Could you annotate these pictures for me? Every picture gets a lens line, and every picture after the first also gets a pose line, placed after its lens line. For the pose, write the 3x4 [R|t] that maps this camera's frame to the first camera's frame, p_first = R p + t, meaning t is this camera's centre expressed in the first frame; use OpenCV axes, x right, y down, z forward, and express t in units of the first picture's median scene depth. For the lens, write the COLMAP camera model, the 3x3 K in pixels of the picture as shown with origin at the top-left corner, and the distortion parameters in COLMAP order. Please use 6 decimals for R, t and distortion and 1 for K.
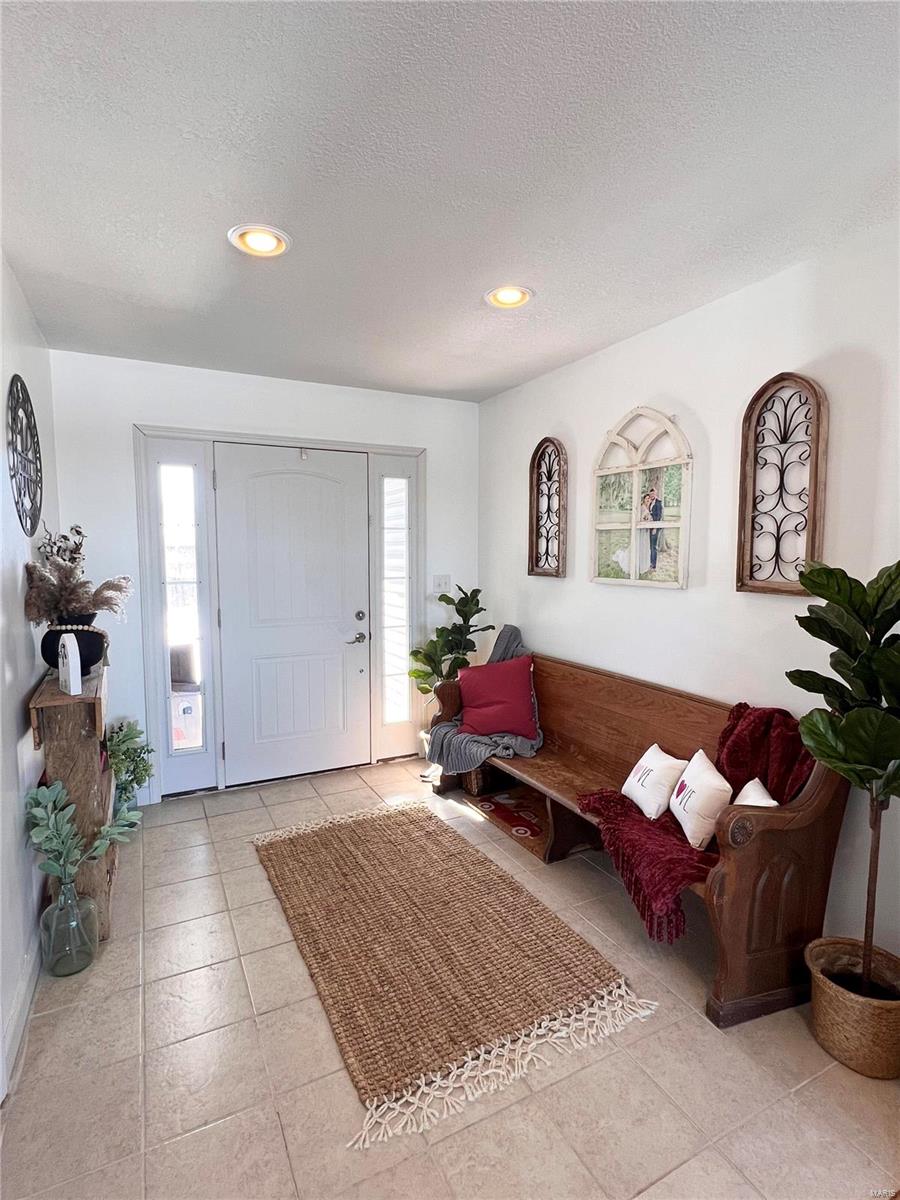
lens RADIAL K [[604.3, 0, 450.0], [0, 604.3, 600.0], [0, 0, 1]] dist [0.002360, -0.000079]
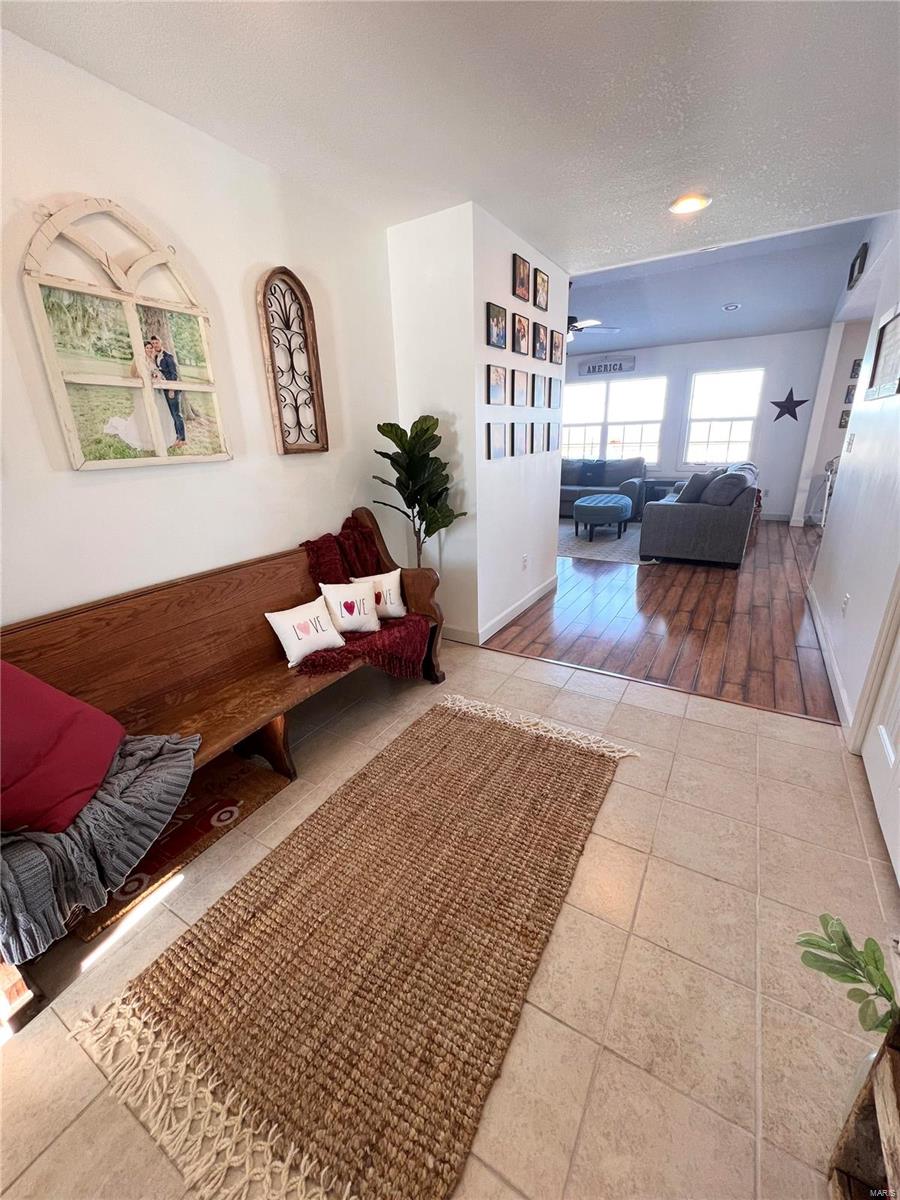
lens RADIAL K [[479.5, 0, 450.0], [0, 479.5, 600.0], [0, 0, 1]] dist [0.000522, -0.000261]
pose [[-0.527606, -0.268377, 0.805981, -0.454266], [0.097035, 0.923533, 0.371041, -0.056958], [-0.843929, 0.273972, -0.461219, 1.015082]]
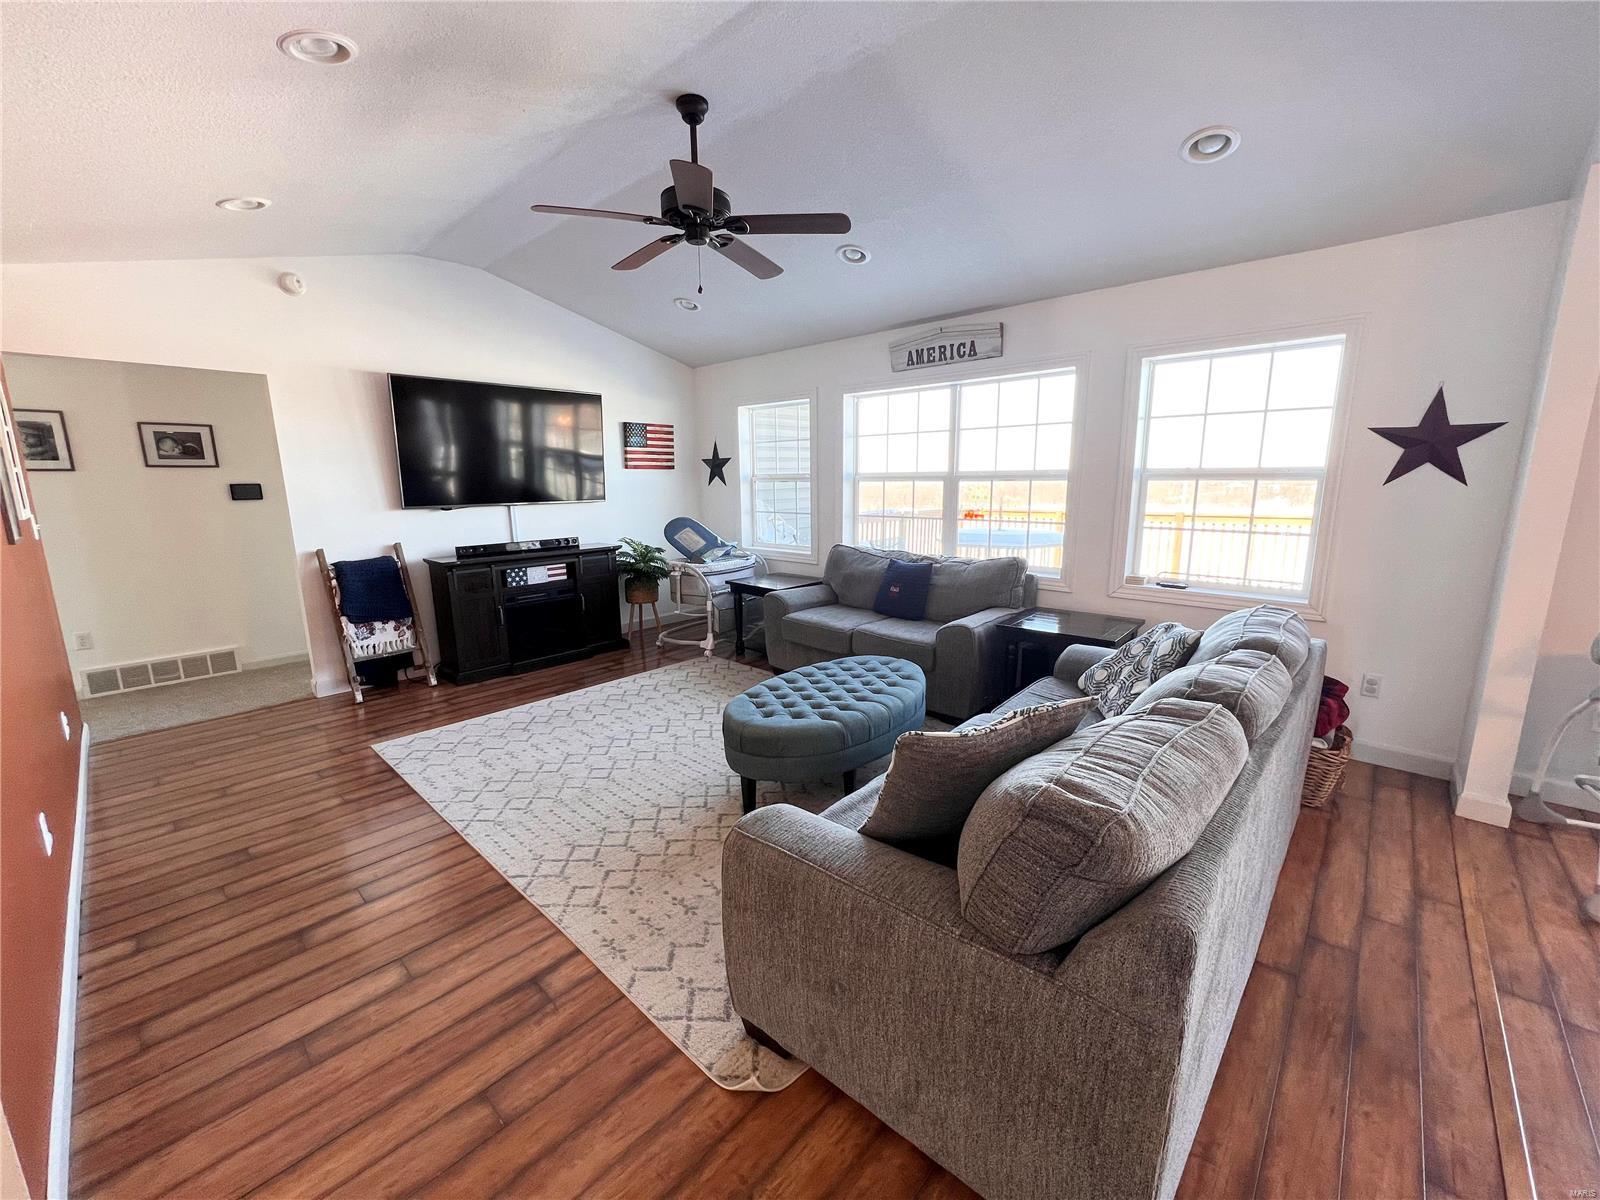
lens RADIAL K [[639.4, 0, 804.6], [0, 639.4, 598.2], [0, 0, 1]] dist [0.000522, -0.000261]
pose [[-0.353975, -0.175890, 0.918567, 0.163458], [0.082542, 0.972449, 0.218015, 0.033584], [-0.931605, 0.152992, -0.329704, -0.359038]]
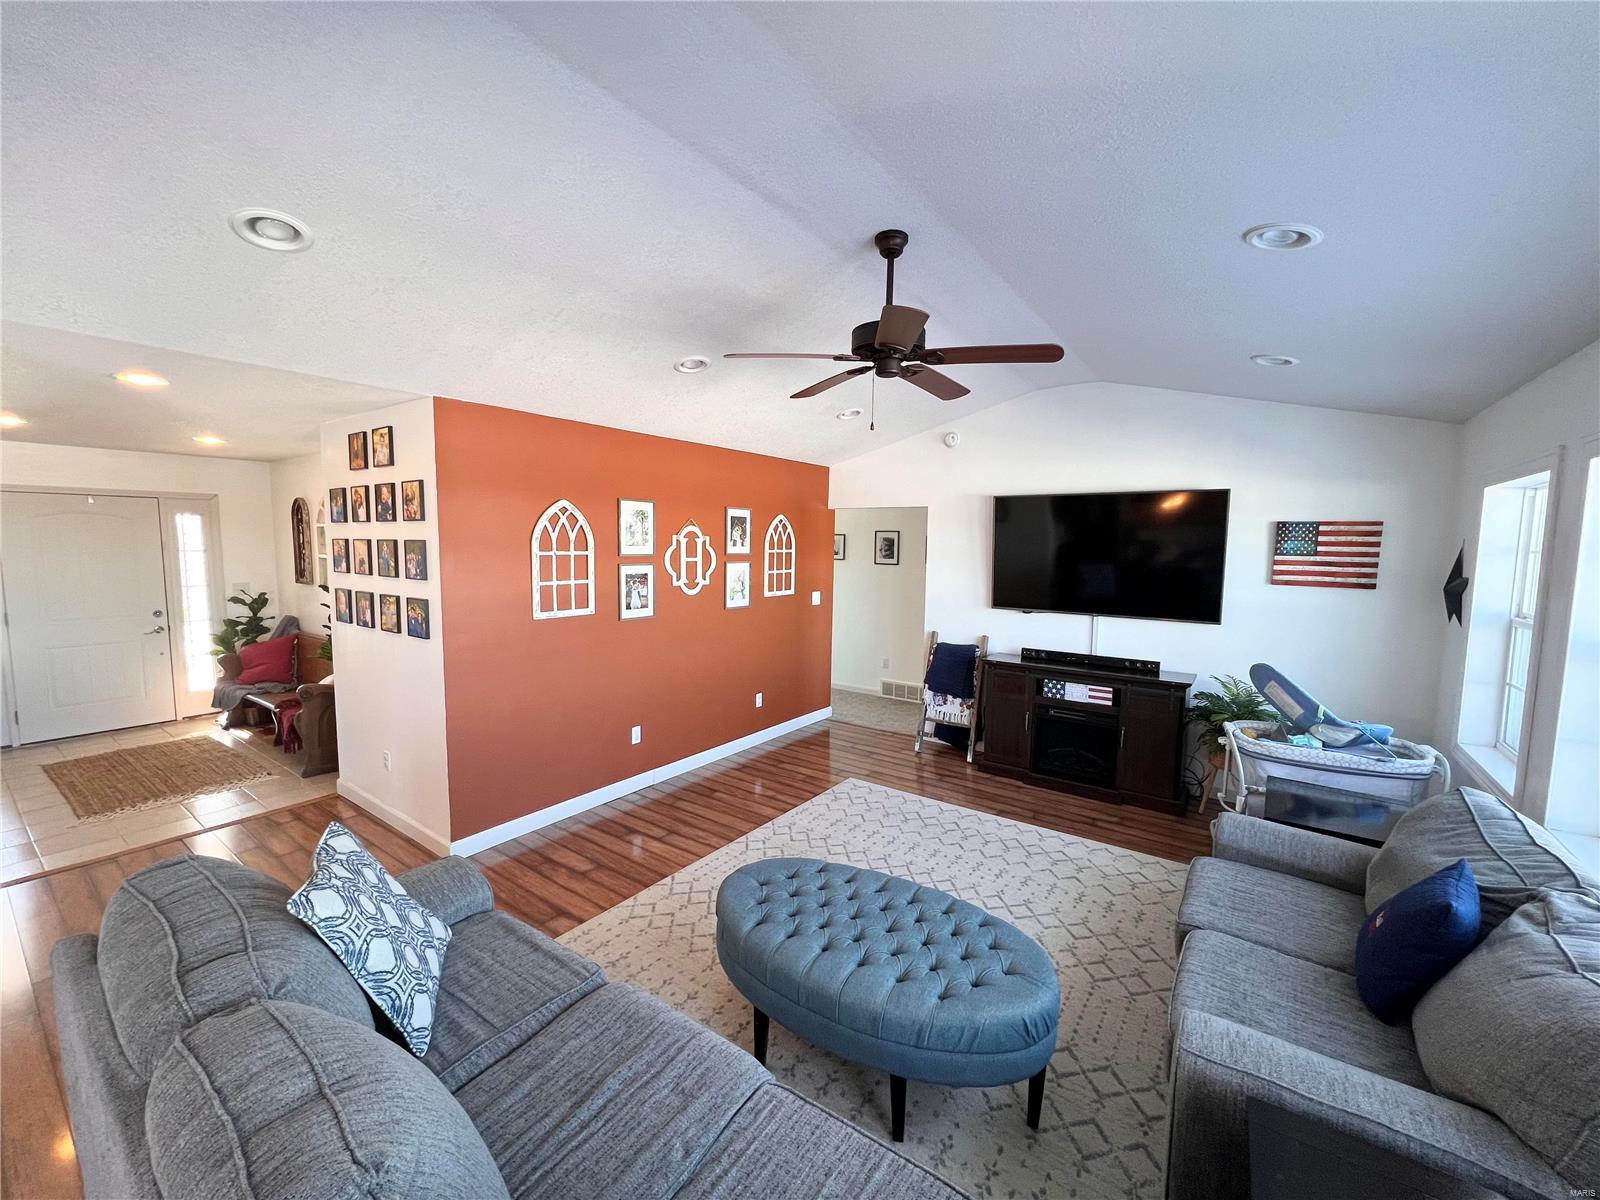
lens RADIAL K [[639.4, 0, 804.6], [0, 639.4, 598.2], [0, 0, 1]] dist [0.000522, -0.000261]
pose [[0.884950, -0.032899, 0.464522, 0.662753], [0.027395, 0.999452, 0.018593, 0.004697], [-0.464879, -0.003728, 0.885366, -1.354838]]
